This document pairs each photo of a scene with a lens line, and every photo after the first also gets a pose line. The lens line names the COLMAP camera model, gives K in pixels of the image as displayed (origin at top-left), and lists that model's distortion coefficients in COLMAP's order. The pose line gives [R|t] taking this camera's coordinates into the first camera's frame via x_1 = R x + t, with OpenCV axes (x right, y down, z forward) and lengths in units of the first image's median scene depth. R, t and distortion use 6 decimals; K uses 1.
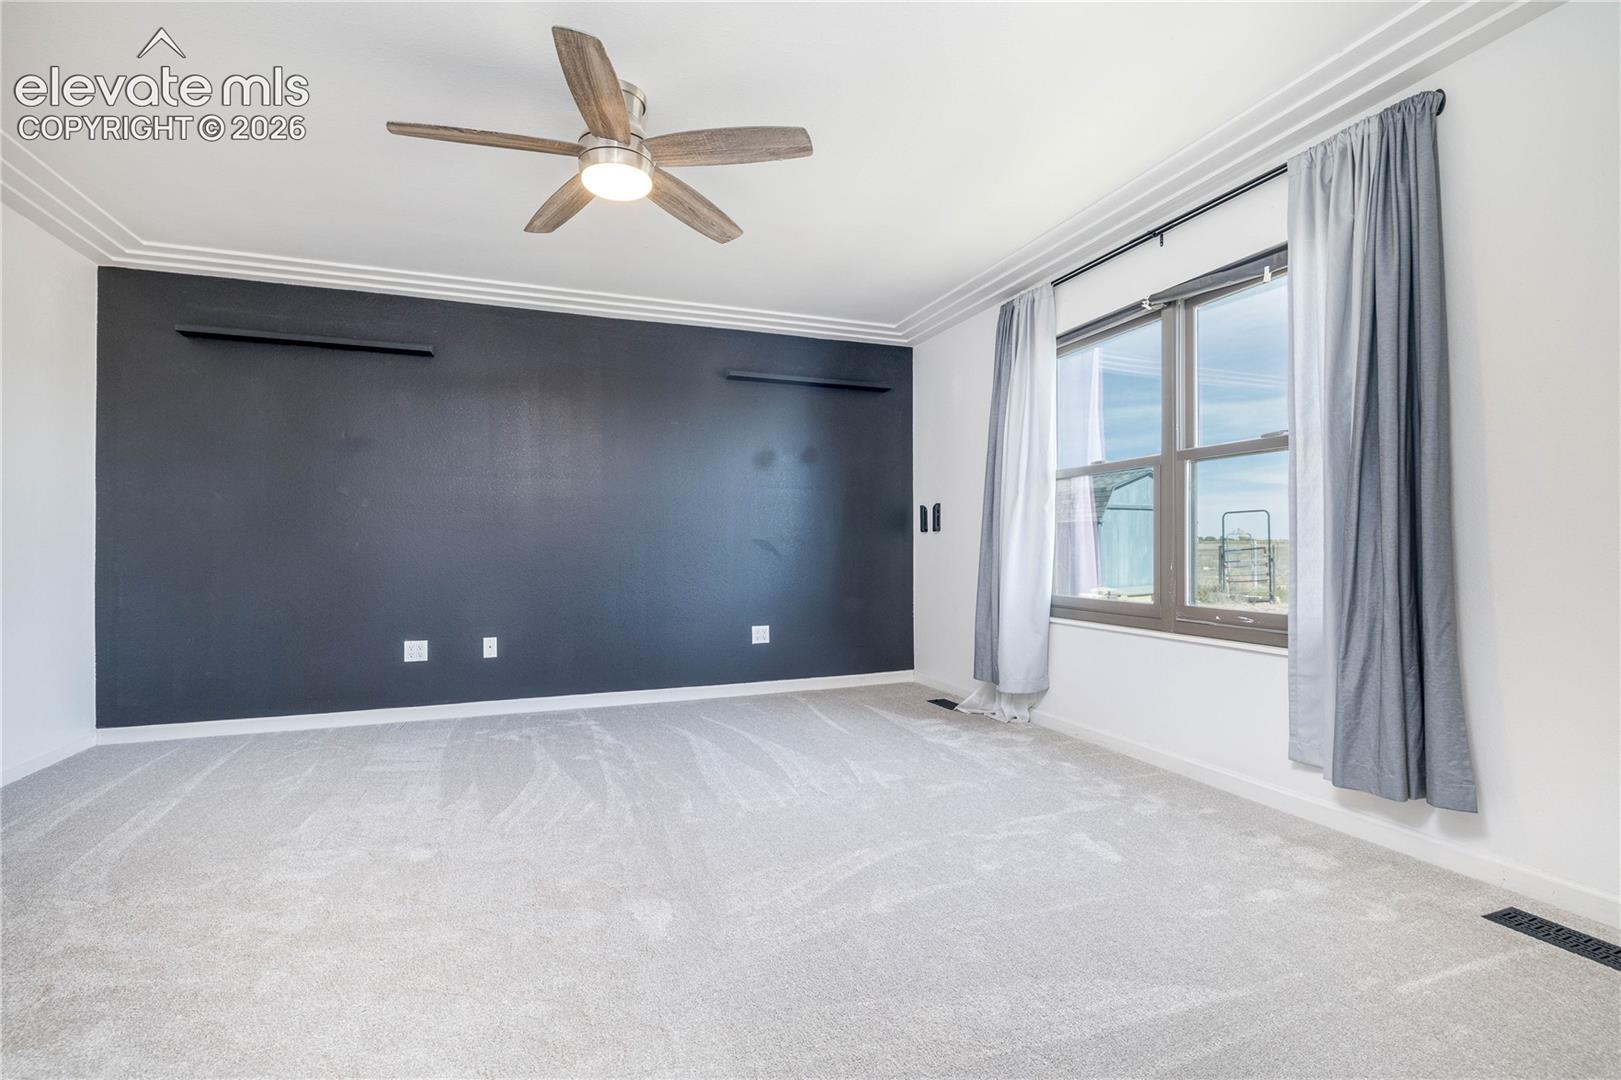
lens RADIAL K [[741.7, 0, 800.8], [0, 741.7, 550.5], [0, 0, 1]] dist [-0.005408, -0.000440]
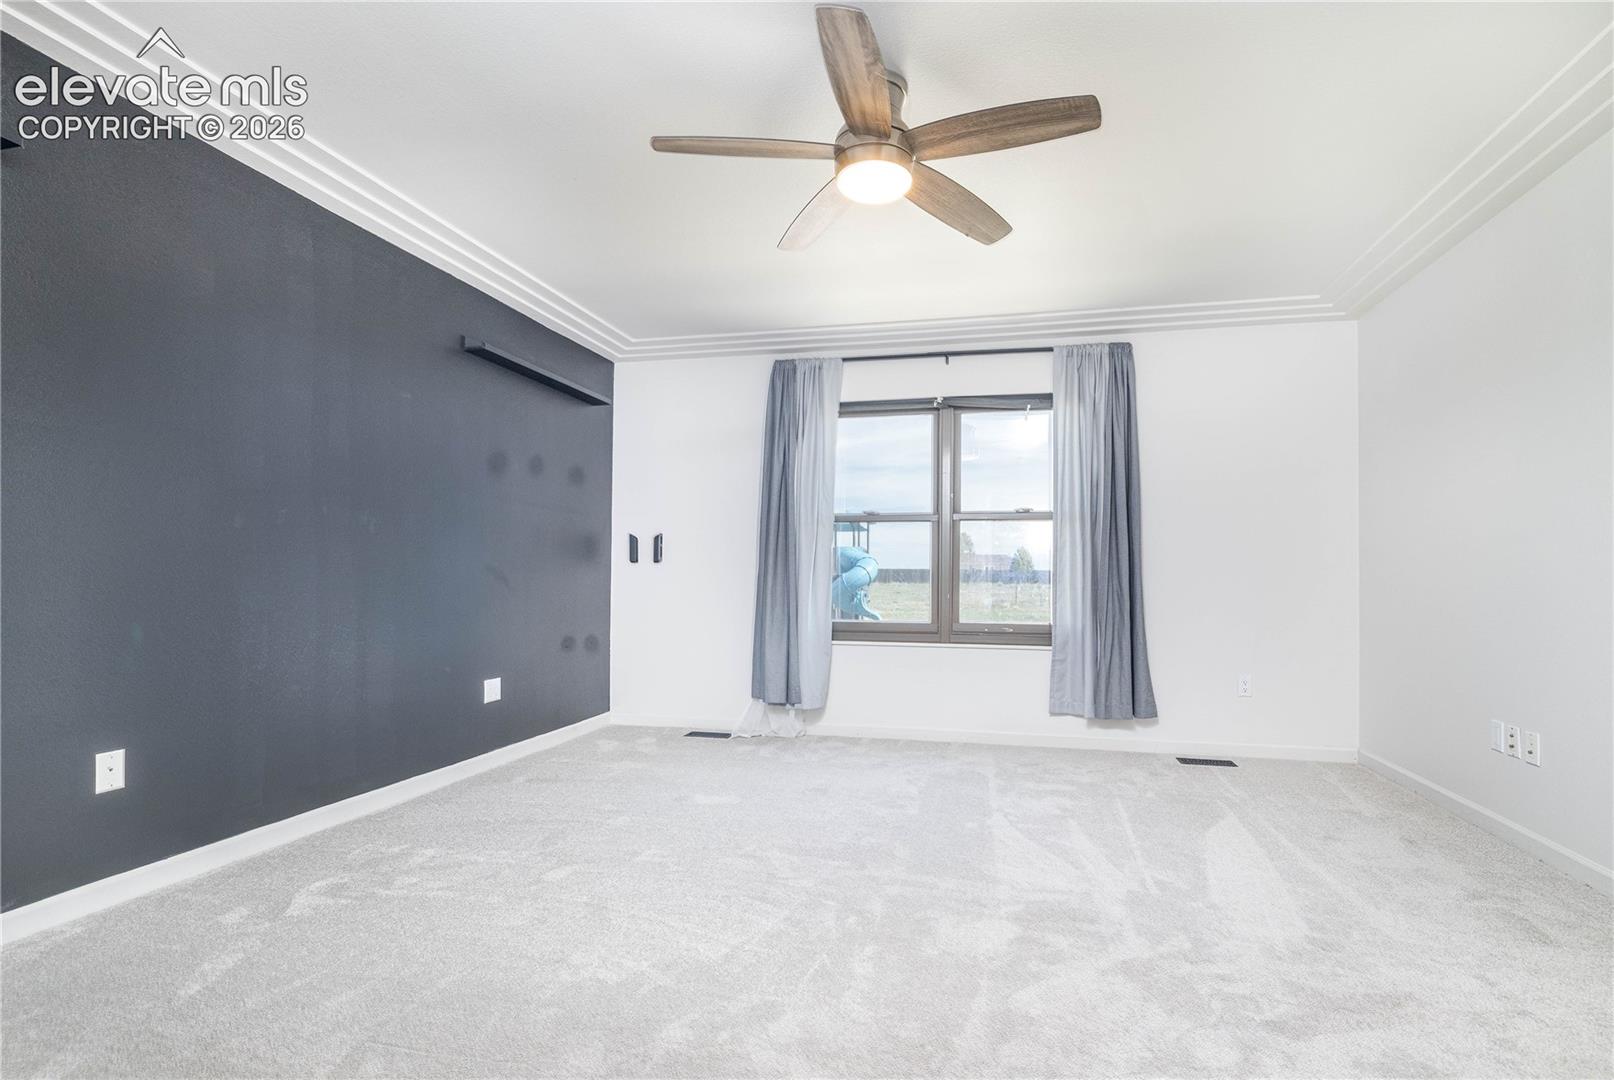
lens RADIAL K [[785.3, 0, 808.7], [0, 785.3, 584.5], [0, 0, 1]] dist [-0.002864, -0.000244]
pose [[0.507334, 0.007186, 0.861720, -0.896349], [-0.007521, 0.999964, -0.003911, 0.008305], [-0.861717, -0.004497, 0.507369, 0.474847]]
